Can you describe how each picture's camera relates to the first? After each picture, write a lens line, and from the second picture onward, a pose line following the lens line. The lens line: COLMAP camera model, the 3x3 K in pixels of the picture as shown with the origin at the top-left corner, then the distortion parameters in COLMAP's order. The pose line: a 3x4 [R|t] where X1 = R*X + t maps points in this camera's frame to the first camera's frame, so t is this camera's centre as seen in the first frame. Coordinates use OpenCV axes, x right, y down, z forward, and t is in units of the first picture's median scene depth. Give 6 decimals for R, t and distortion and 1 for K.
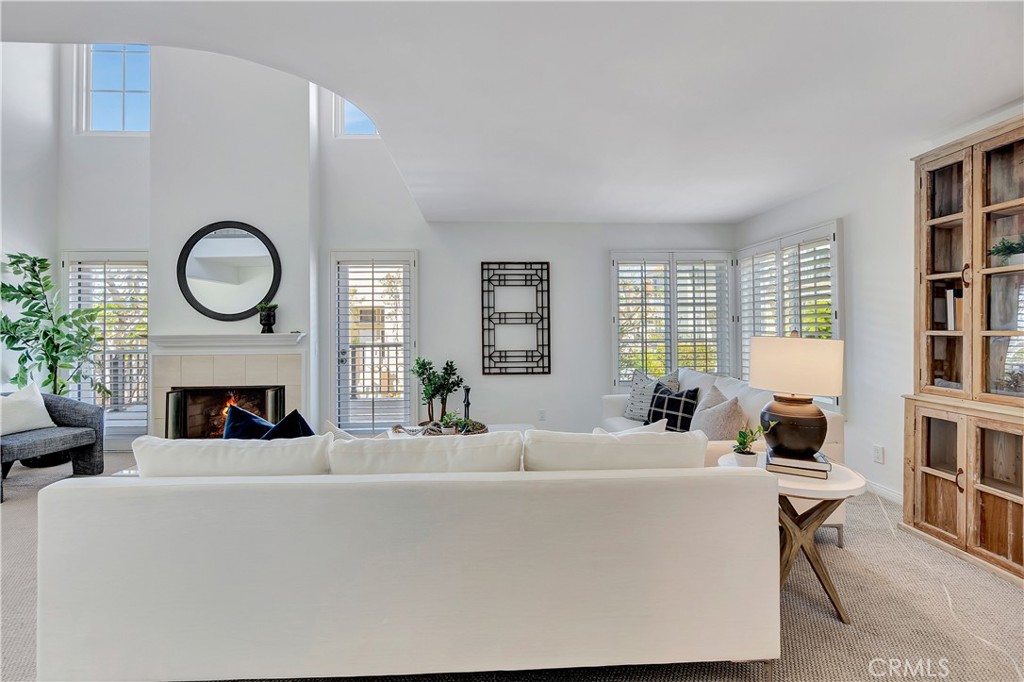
lens RADIAL K [[468.2, 0, 512.0], [0, 468.2, 341.0], [0, 0, 1]] dist [-0.000900, 0.000001]
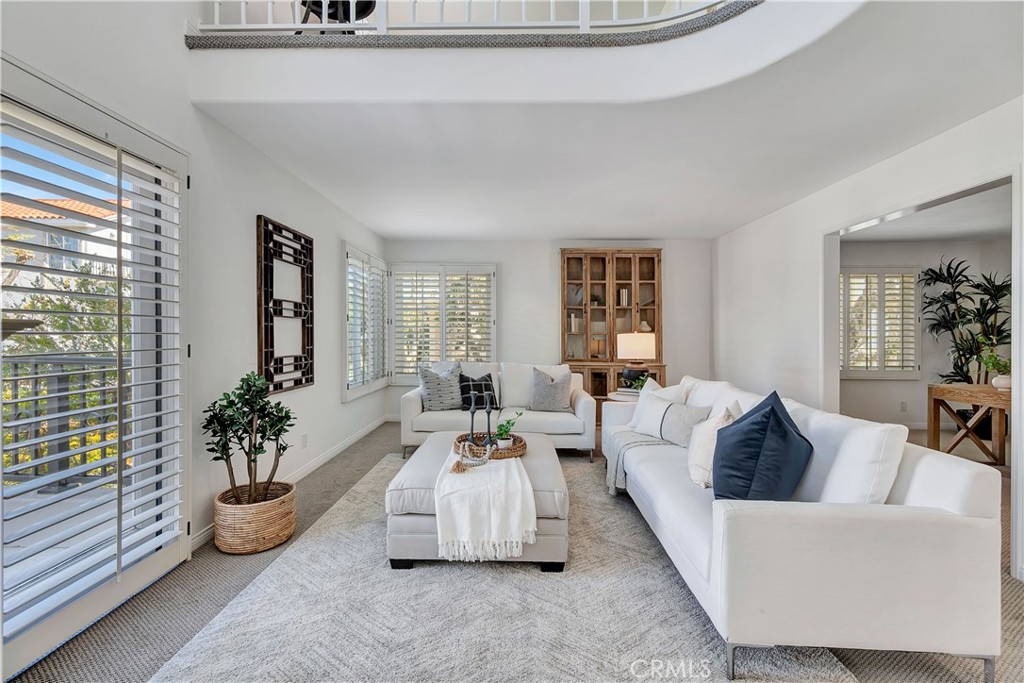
lens RADIAL K [[444.8, 0, 499.4], [0, 444.8, 339.4], [0, 0, 1]] dist [-0.003555, -0.000168]
pose [[0.103092, -0.004128, 0.994663, -0.854565], [0.011153, 0.999933, 0.002994, 0.001317], [-0.994609, 0.010785, 0.103131, 0.816912]]
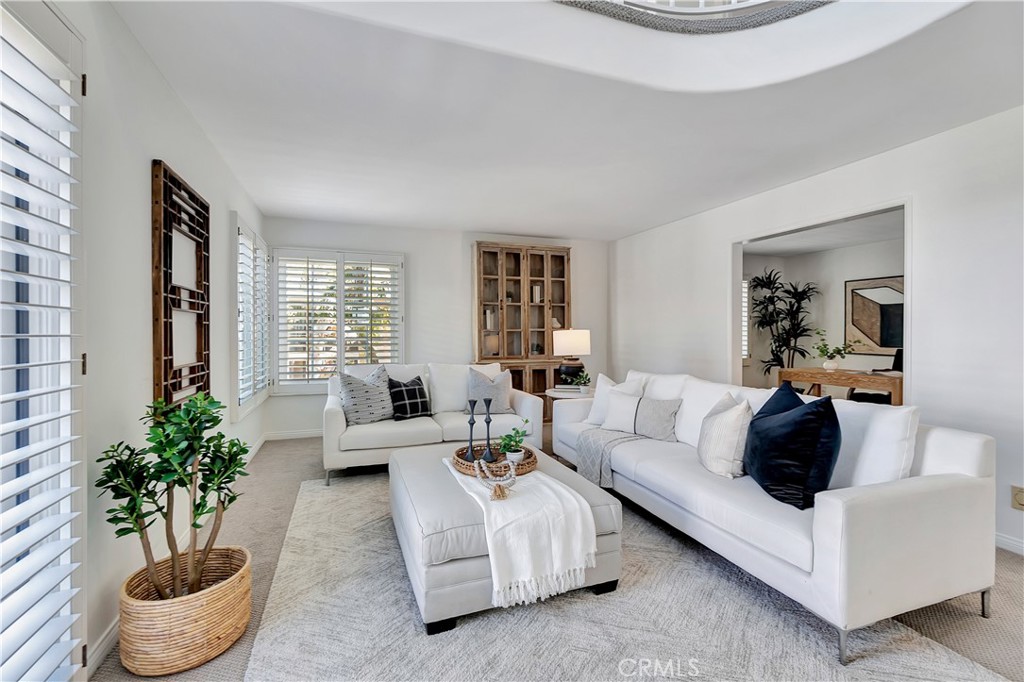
lens RADIAL K [[445.4, 0, 506.9], [0, 445.4, 340.0], [0, 0, 1]] dist [-0.002717, 0.000117]
pose [[-0.273037, -0.010080, 0.961951, -0.742612], [0.022345, 0.999609, 0.016817, -0.004165], [-0.961744, 0.026086, -0.272705, 1.065529]]
